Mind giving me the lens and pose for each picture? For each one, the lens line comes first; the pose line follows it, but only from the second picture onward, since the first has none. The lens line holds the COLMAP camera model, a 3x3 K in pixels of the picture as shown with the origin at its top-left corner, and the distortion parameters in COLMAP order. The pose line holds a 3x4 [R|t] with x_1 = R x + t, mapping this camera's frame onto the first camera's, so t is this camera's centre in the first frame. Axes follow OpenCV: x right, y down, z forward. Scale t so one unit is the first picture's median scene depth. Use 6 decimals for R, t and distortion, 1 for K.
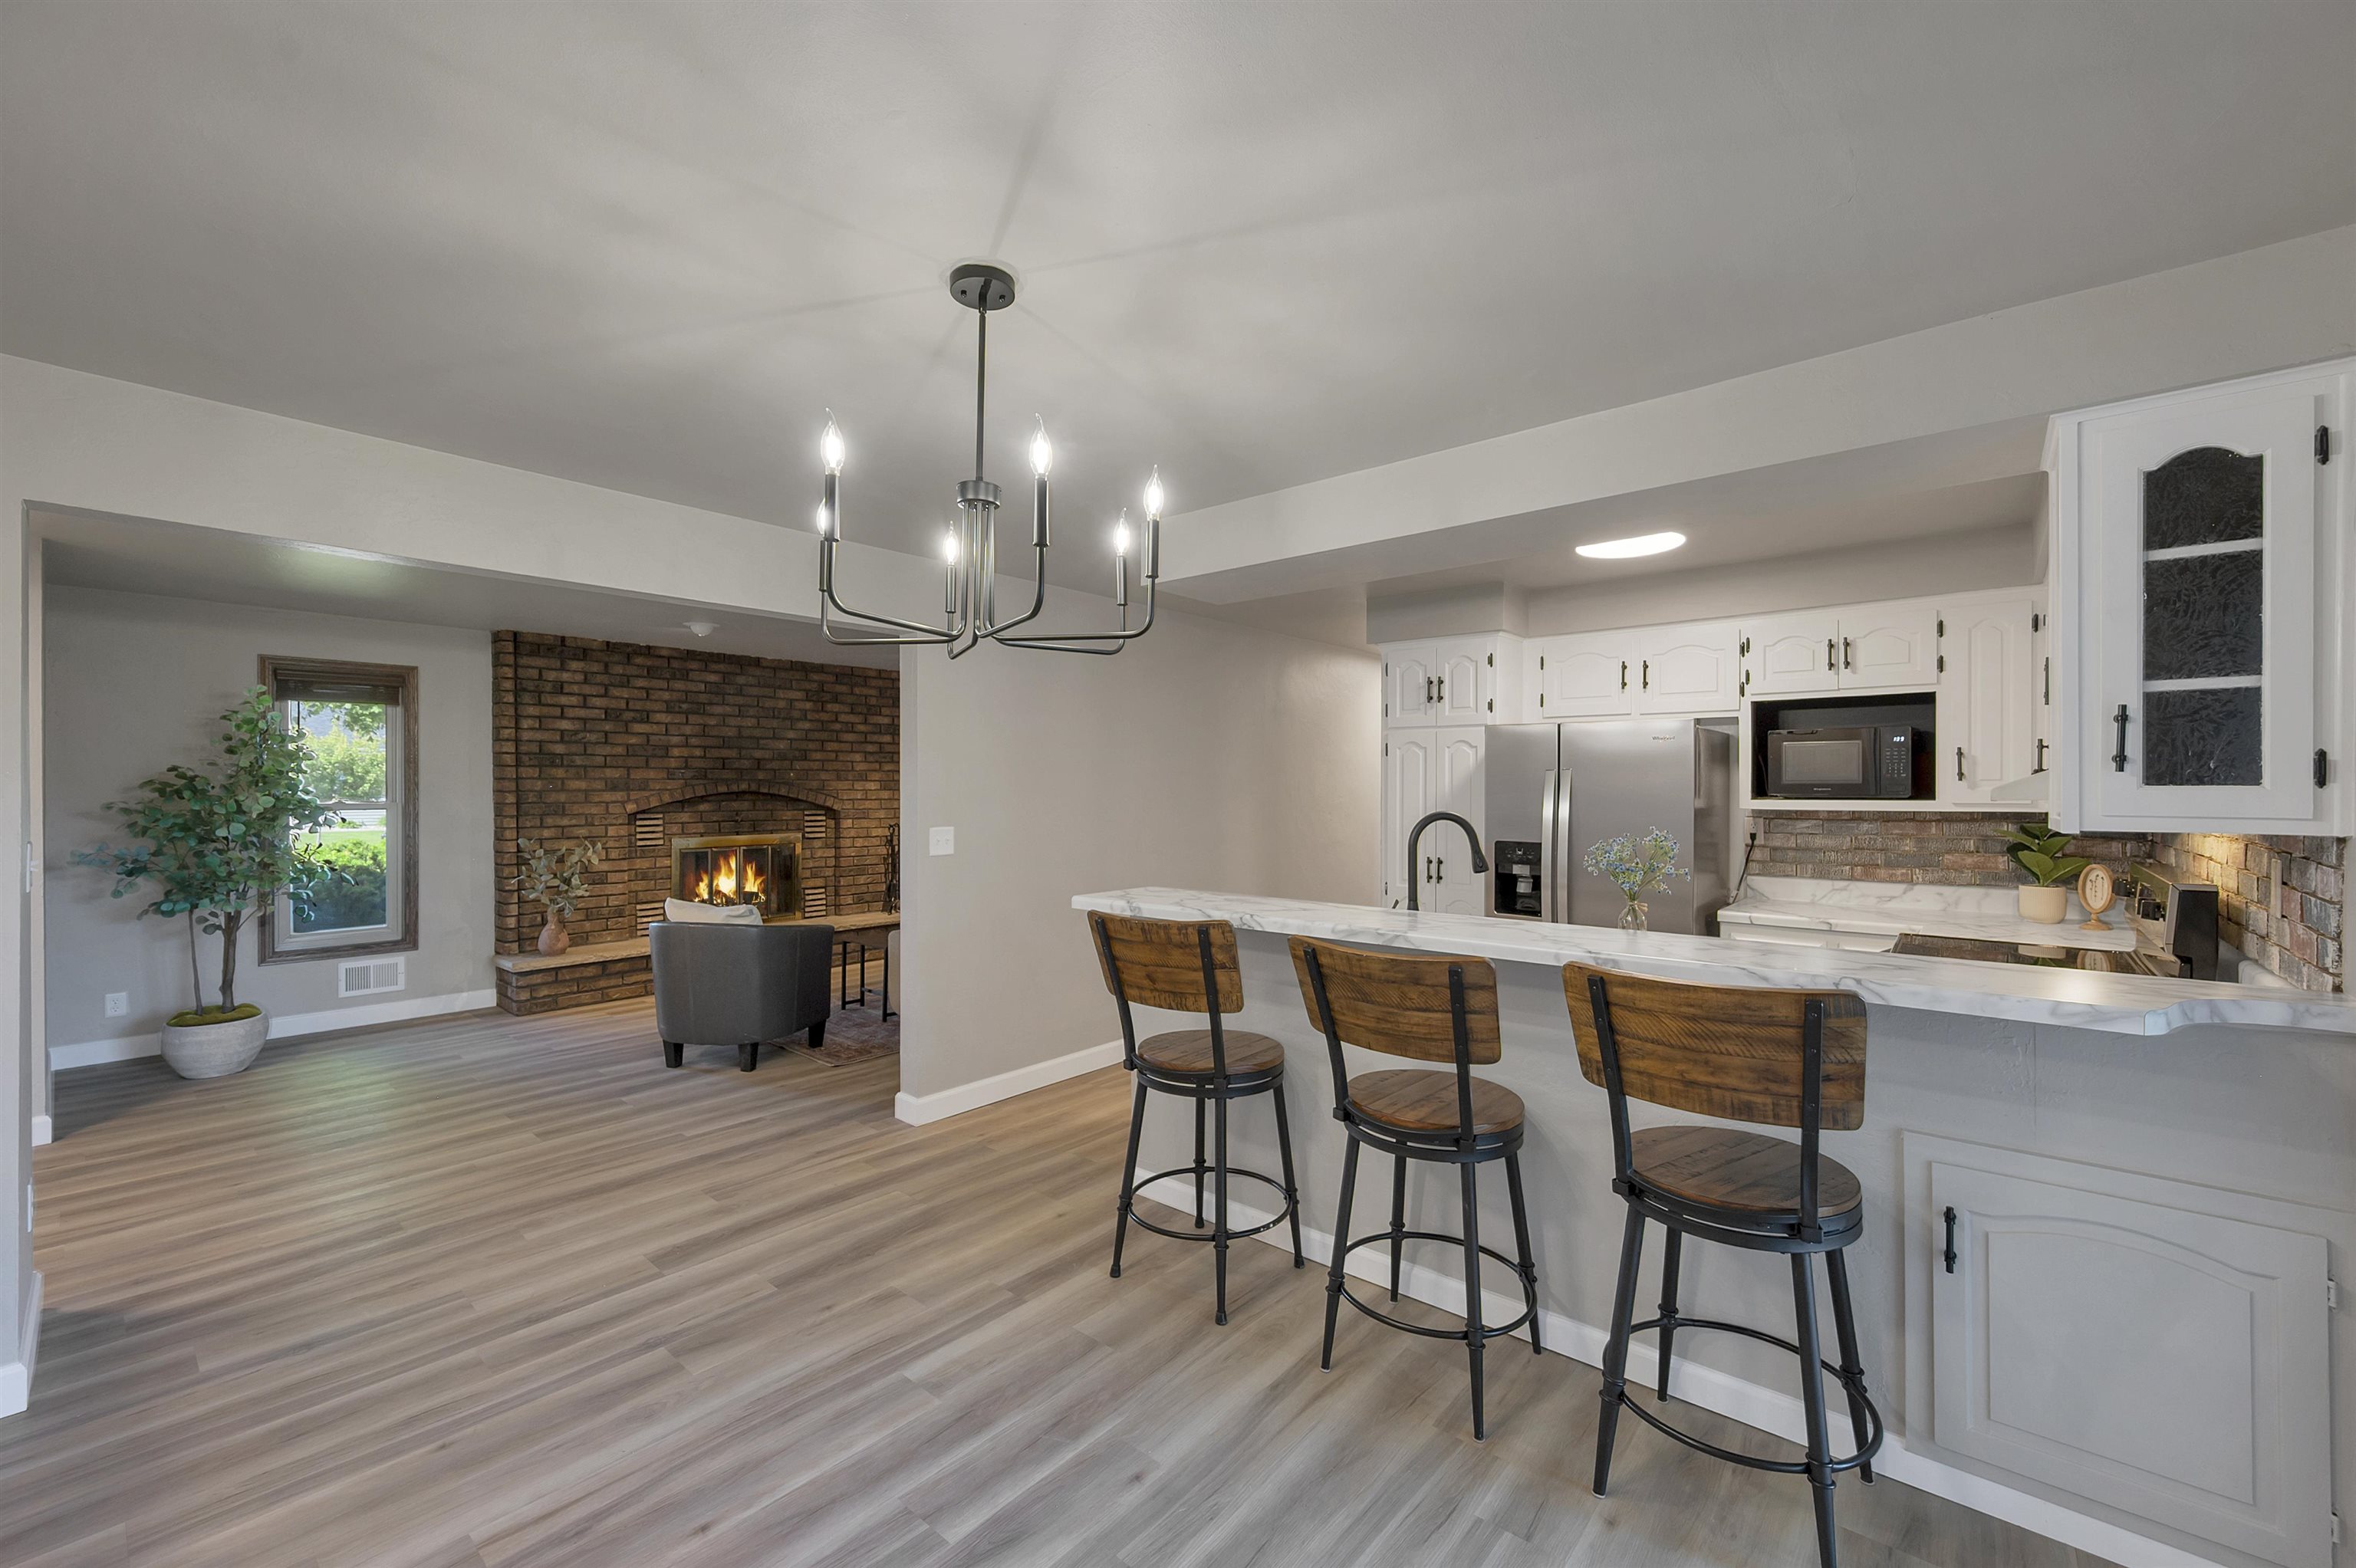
lens RADIAL K [[947.7, 0, 1186.1], [0, 947.7, 787.1], [0, 0, 1]] dist [-0.000417, -0.000155]
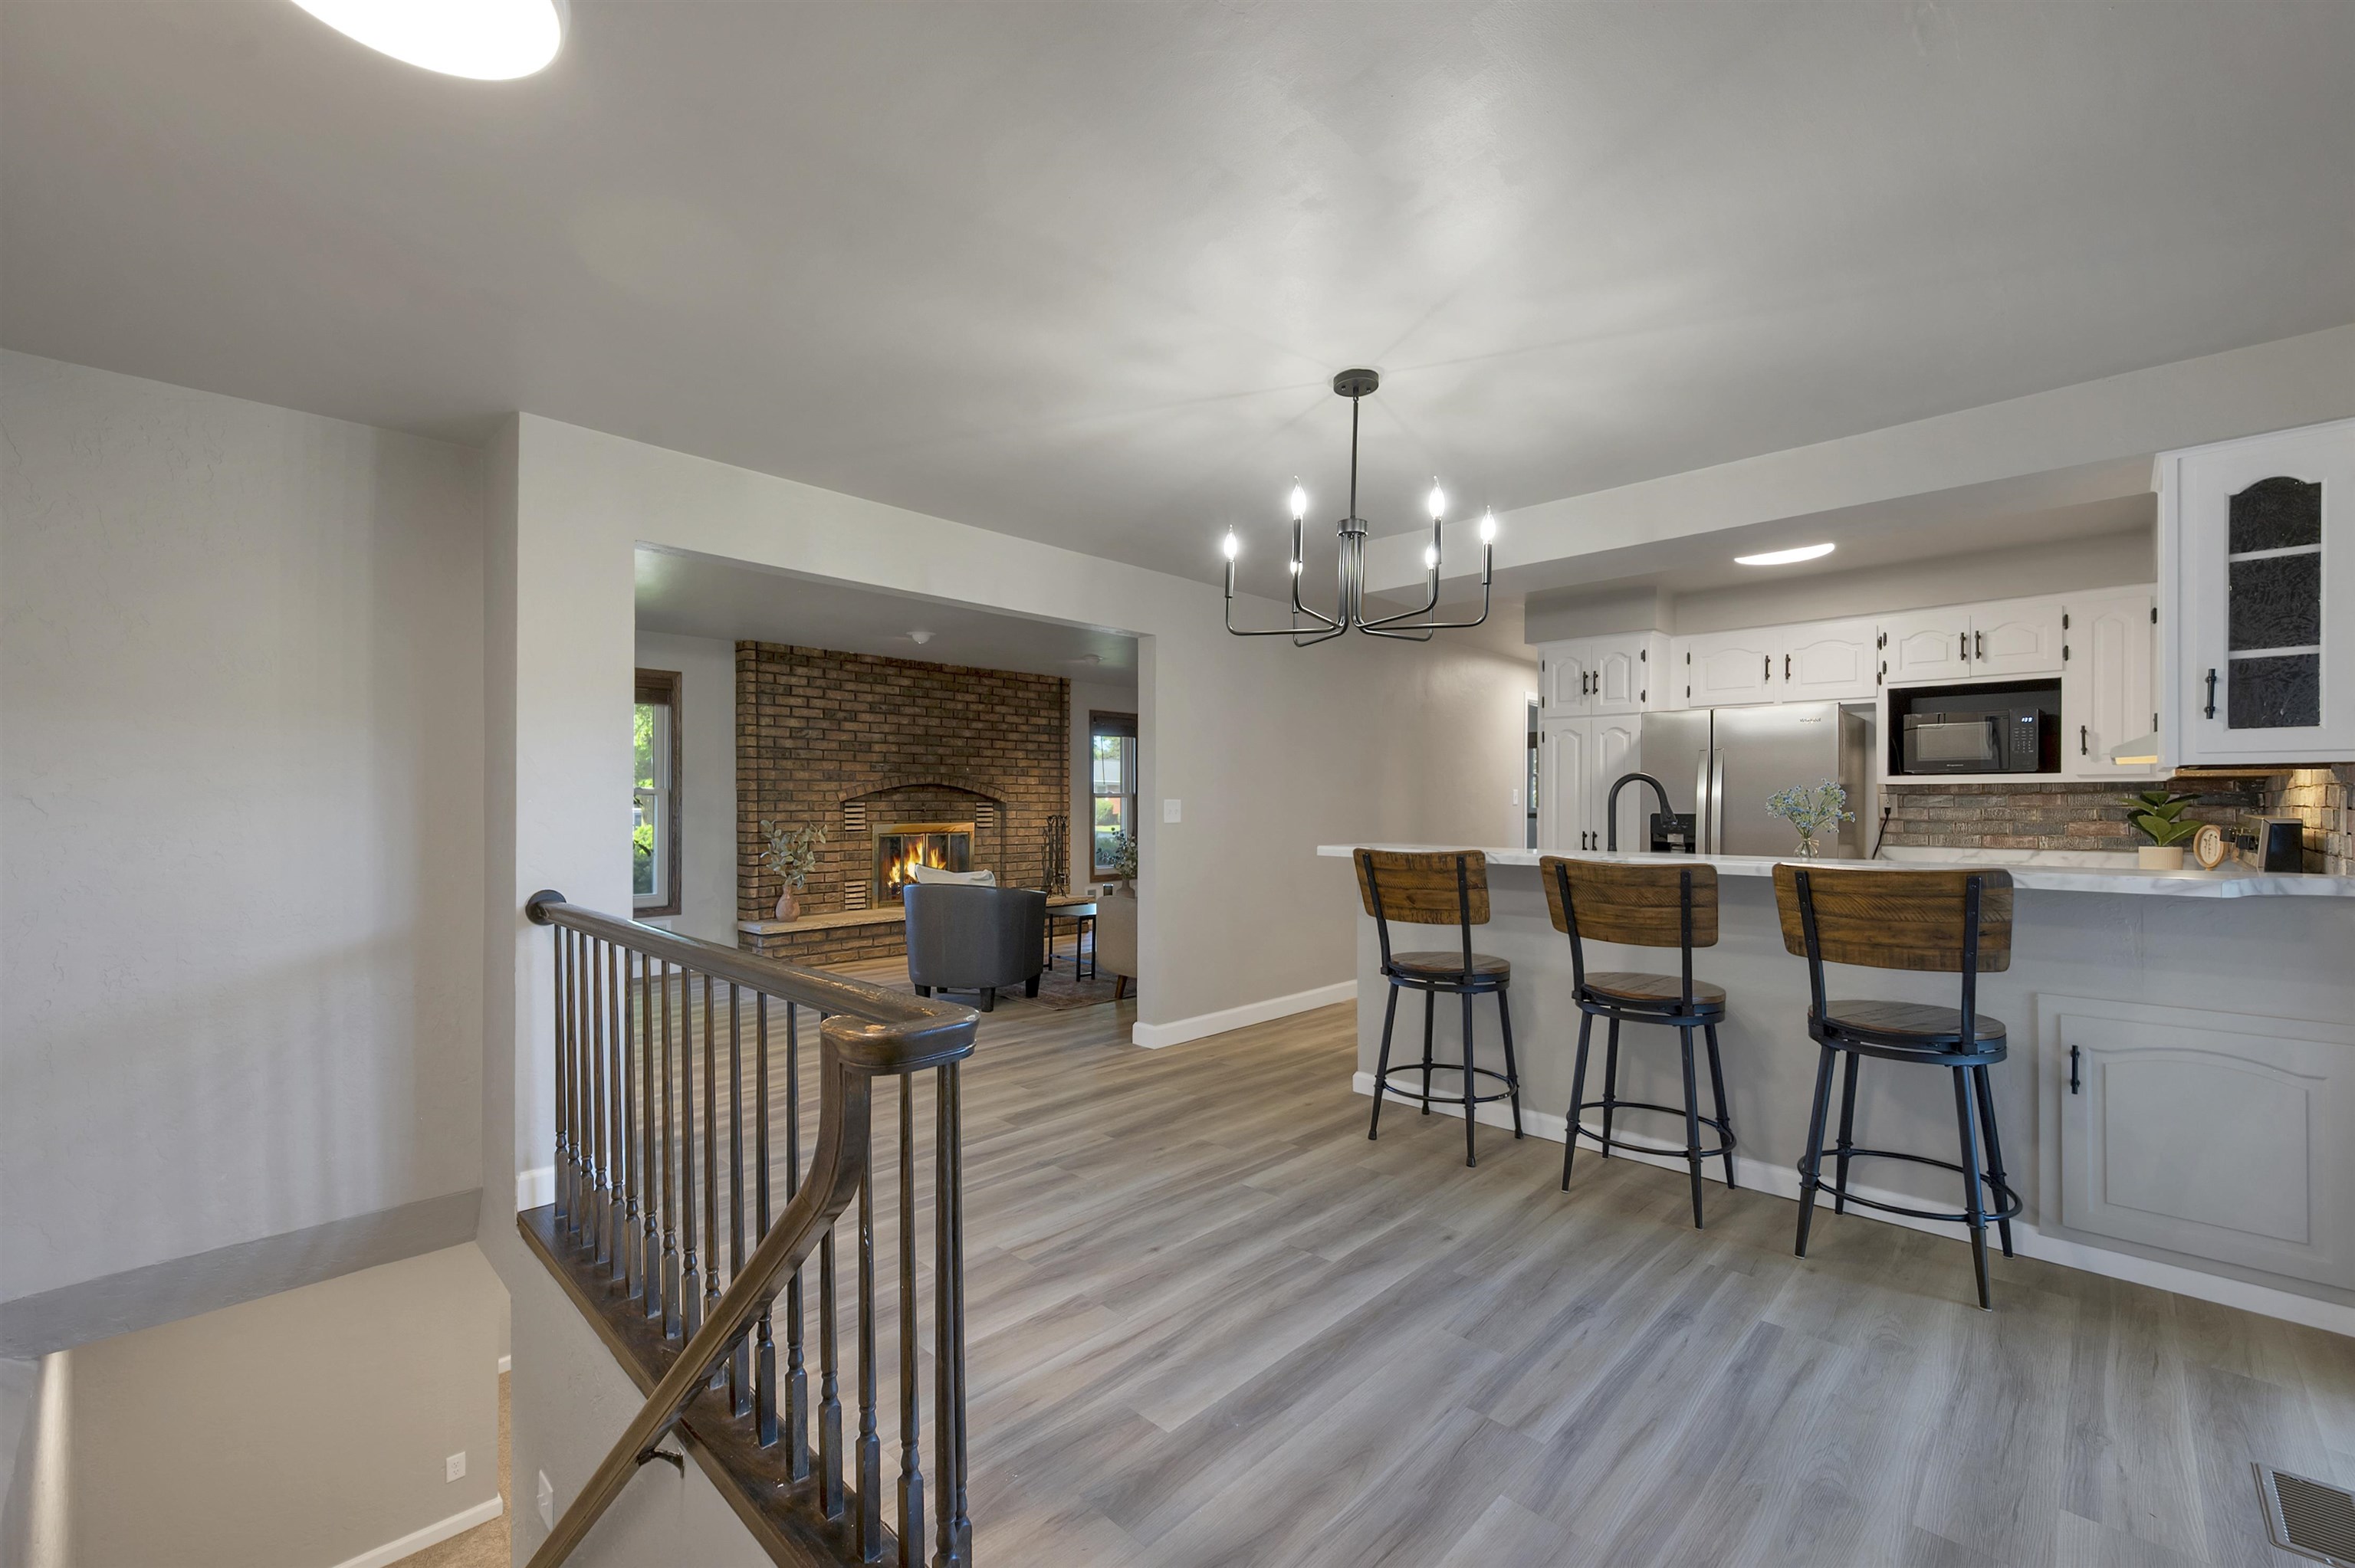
lens RADIAL K [[966.8, 0, 1176.0], [0, 966.8, 802.8], [0, 0, 1]] dist [-0.000696, -0.000224]
pose [[0.997575, 0.001979, -0.069576, -0.154541], [-0.002016, 0.999998, -0.000472, 0.042997], [0.069574, 0.000611, 0.997577, -0.189829]]
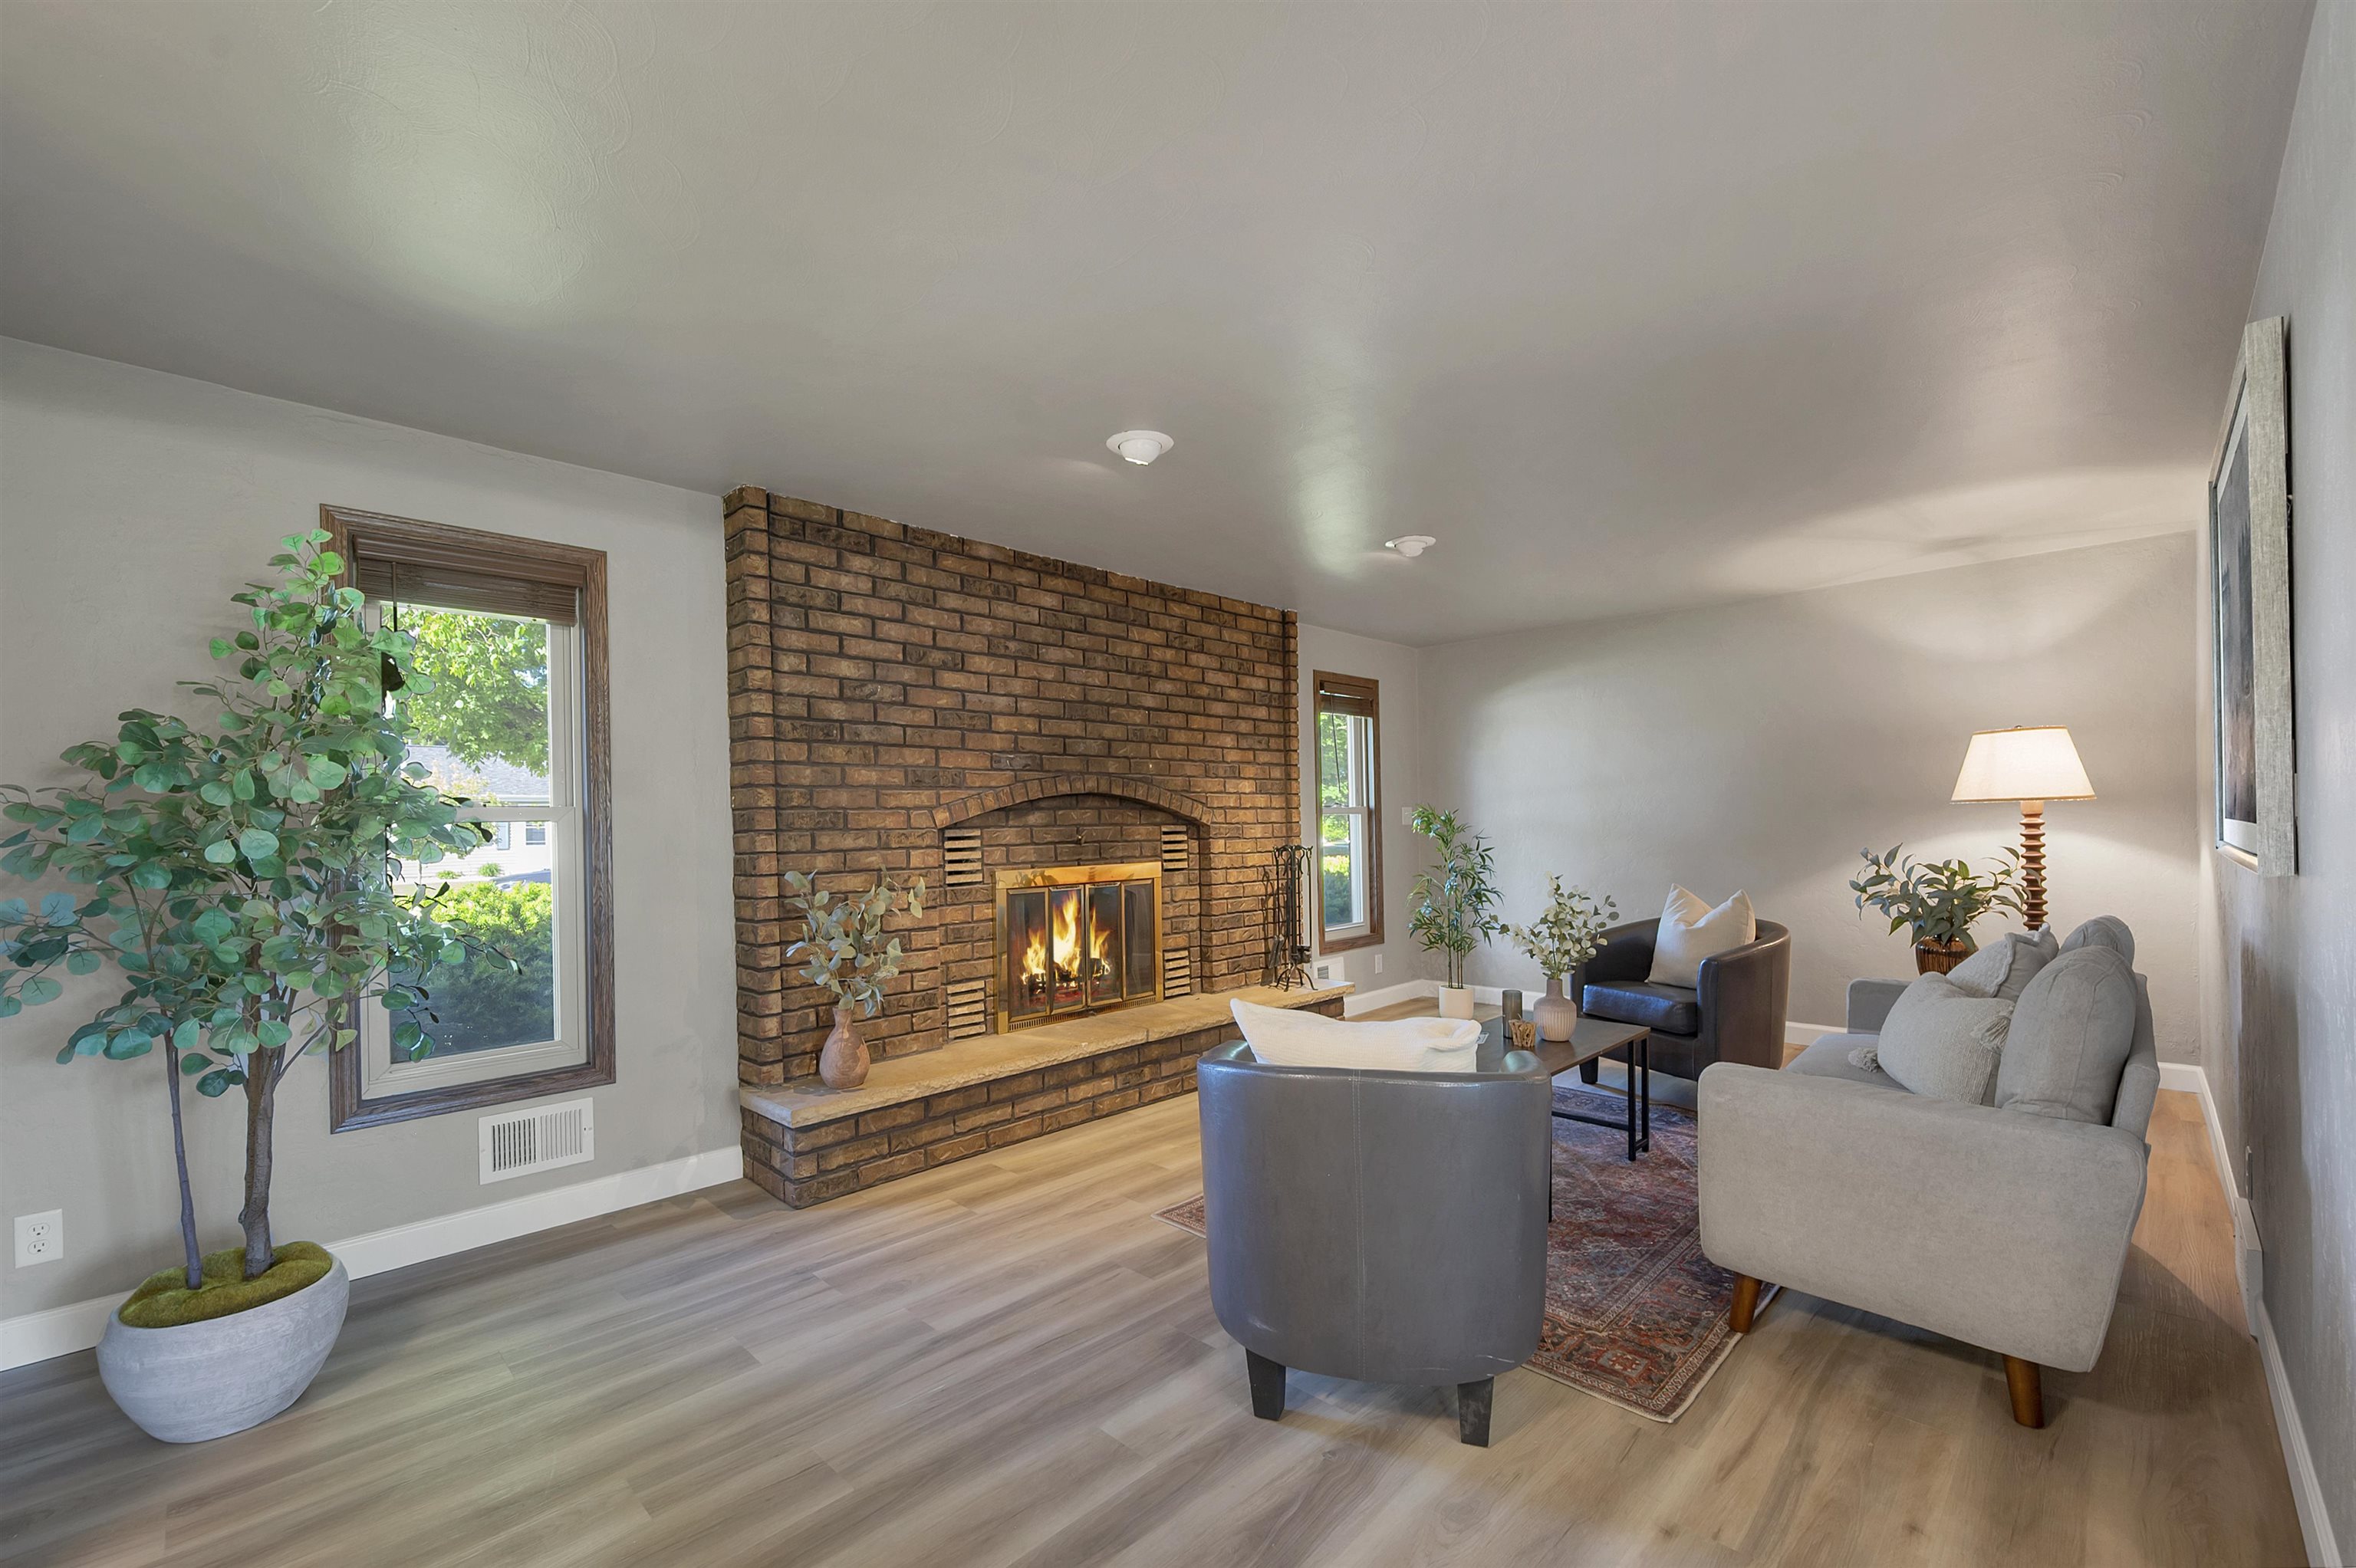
lens RADIAL K [[972.6, 0, 1177.0], [0, 972.6, 822.3], [0, 0, 1]] dist [0.001271, 0.000093]
pose [[0.997043, -0.018066, -0.074695, -0.584774], [0.017881, 0.999835, -0.003156, 0.042279], [0.074739, 0.001811, 0.997201, 0.617776]]
